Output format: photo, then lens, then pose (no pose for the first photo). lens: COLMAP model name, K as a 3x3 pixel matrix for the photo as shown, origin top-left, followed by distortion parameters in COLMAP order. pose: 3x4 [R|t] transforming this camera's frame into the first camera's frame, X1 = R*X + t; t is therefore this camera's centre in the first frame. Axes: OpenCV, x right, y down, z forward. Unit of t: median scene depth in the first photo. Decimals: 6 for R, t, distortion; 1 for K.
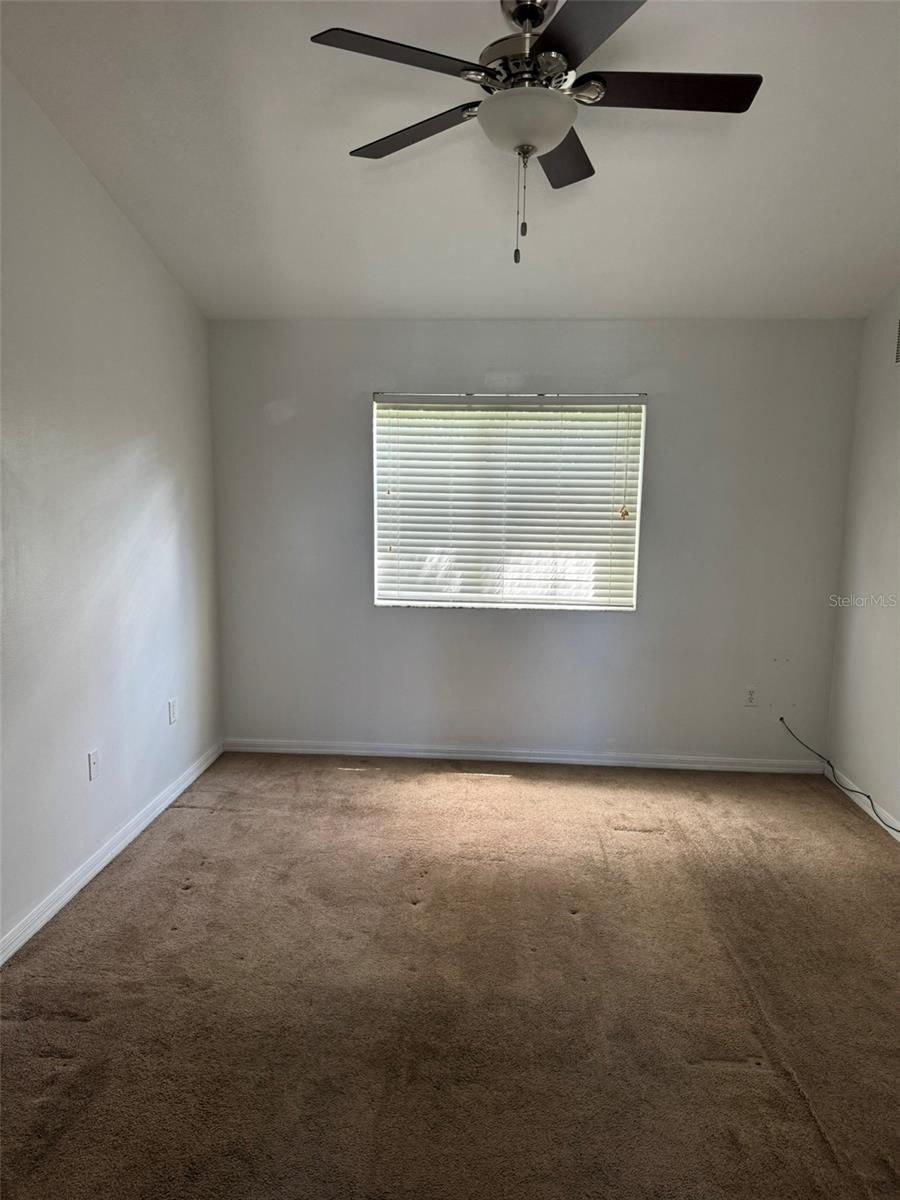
lens RADIAL K [[844.6, 0, 447.2], [0, 844.6, 594.4], [0, 0, 1]] dist [0.057864, -0.066985]
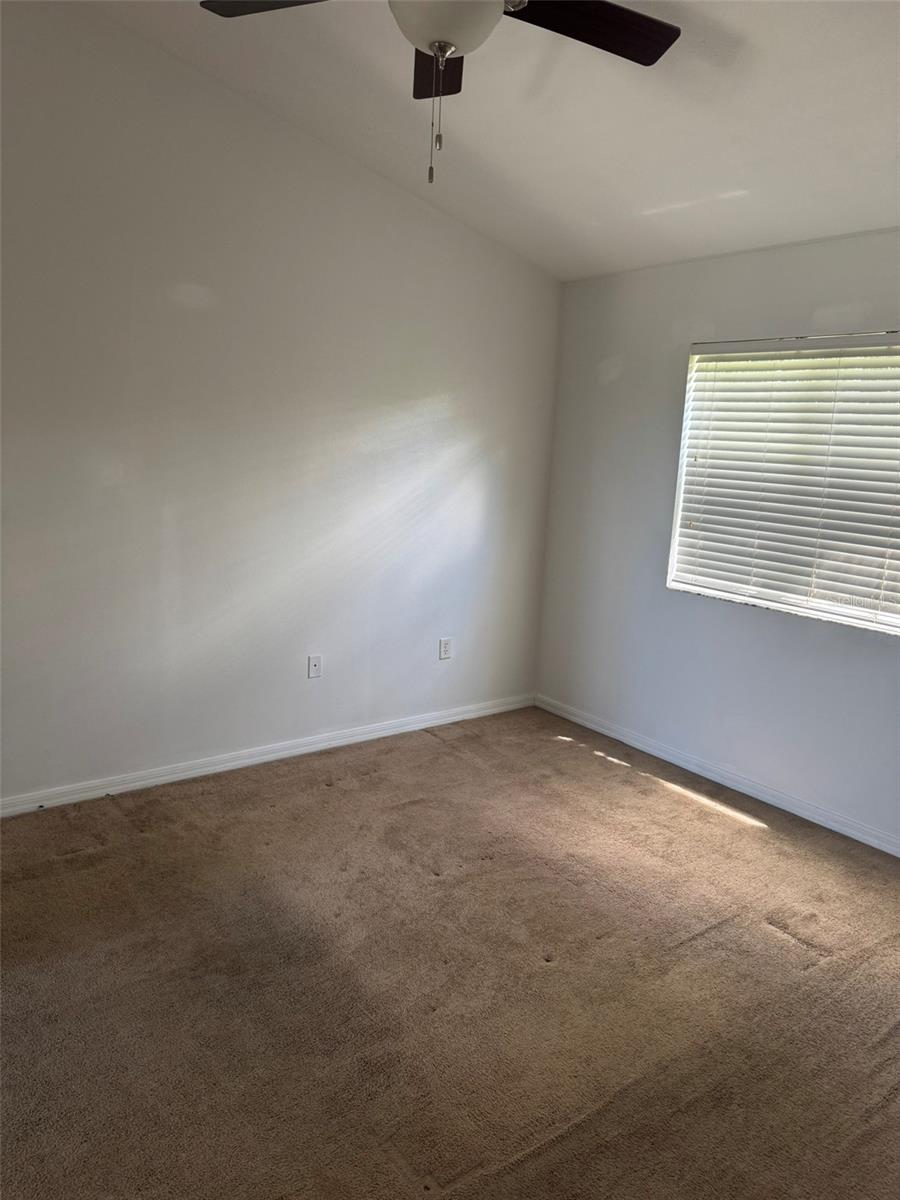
lens RADIAL K [[844.6, 0, 441.3], [0, 844.6, 601.6], [0, 0, 1]] dist [0.057864, -0.066985]
pose [[0.648519, 0.165579, -0.742971, 0.474202], [-0.135367, 0.985584, 0.101490, -0.033510], [0.749065, 0.034756, 0.661584, 0.259815]]
